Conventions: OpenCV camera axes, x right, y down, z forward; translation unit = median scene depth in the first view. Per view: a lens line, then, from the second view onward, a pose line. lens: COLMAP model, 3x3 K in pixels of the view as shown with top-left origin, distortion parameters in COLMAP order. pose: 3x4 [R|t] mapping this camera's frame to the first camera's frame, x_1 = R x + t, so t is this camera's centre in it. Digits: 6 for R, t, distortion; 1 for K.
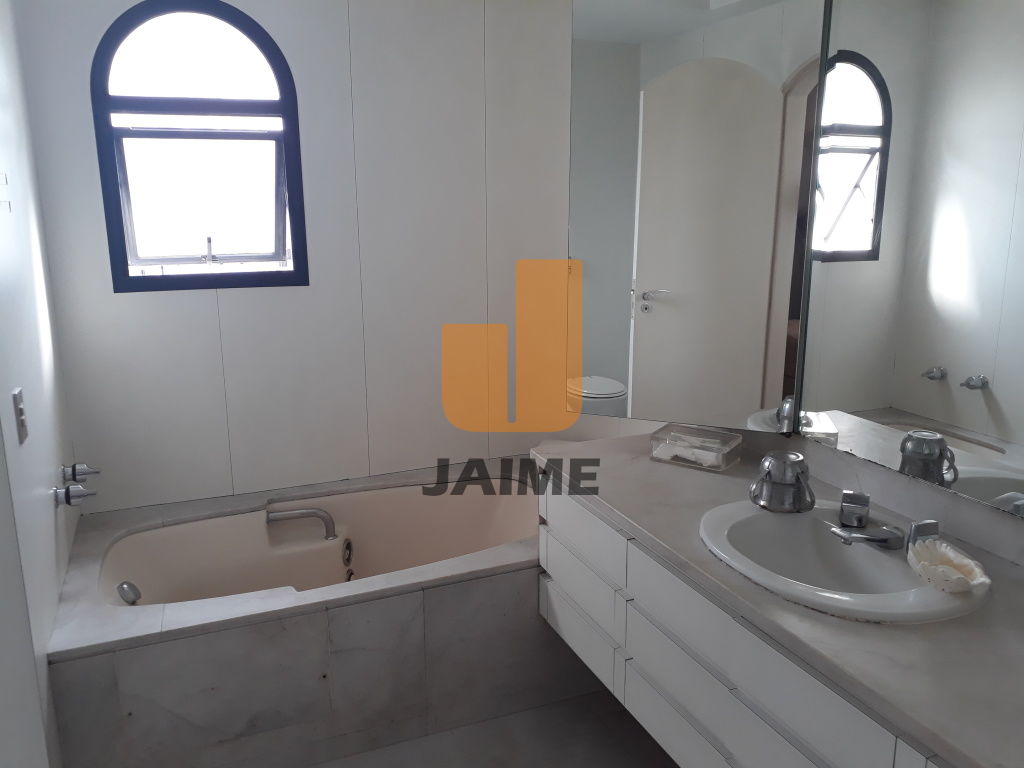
lens RADIAL K [[824.1, 0, 512.0], [0, 824.1, 384.0], [0, 0, 1]] dist [0.004262, -0.060412]
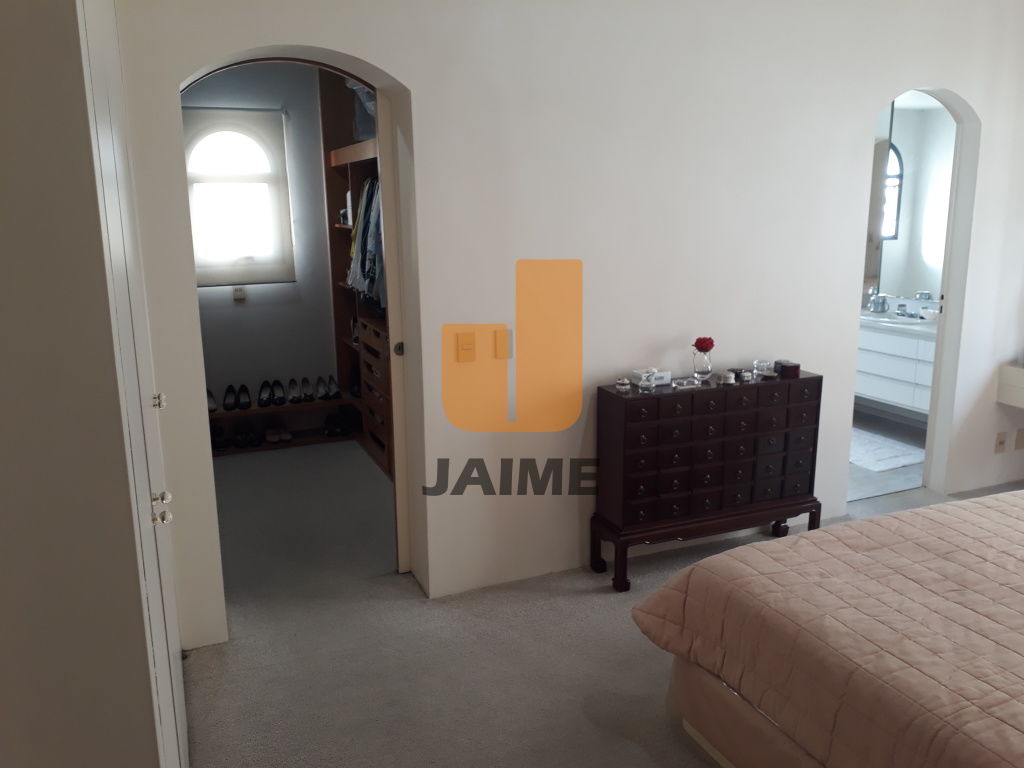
lens RADIAL K [[824.1, 0, 512.0], [0, 824.1, 384.0], [0, 0, 1]] dist [0.004262, -0.060412]
pose [[0.999937, -0.007238, 0.008560, -0.524907], [0.007278, 0.999963, -0.004686, 0.207993], [-0.008526, 0.004748, 0.999952, -1.015991]]
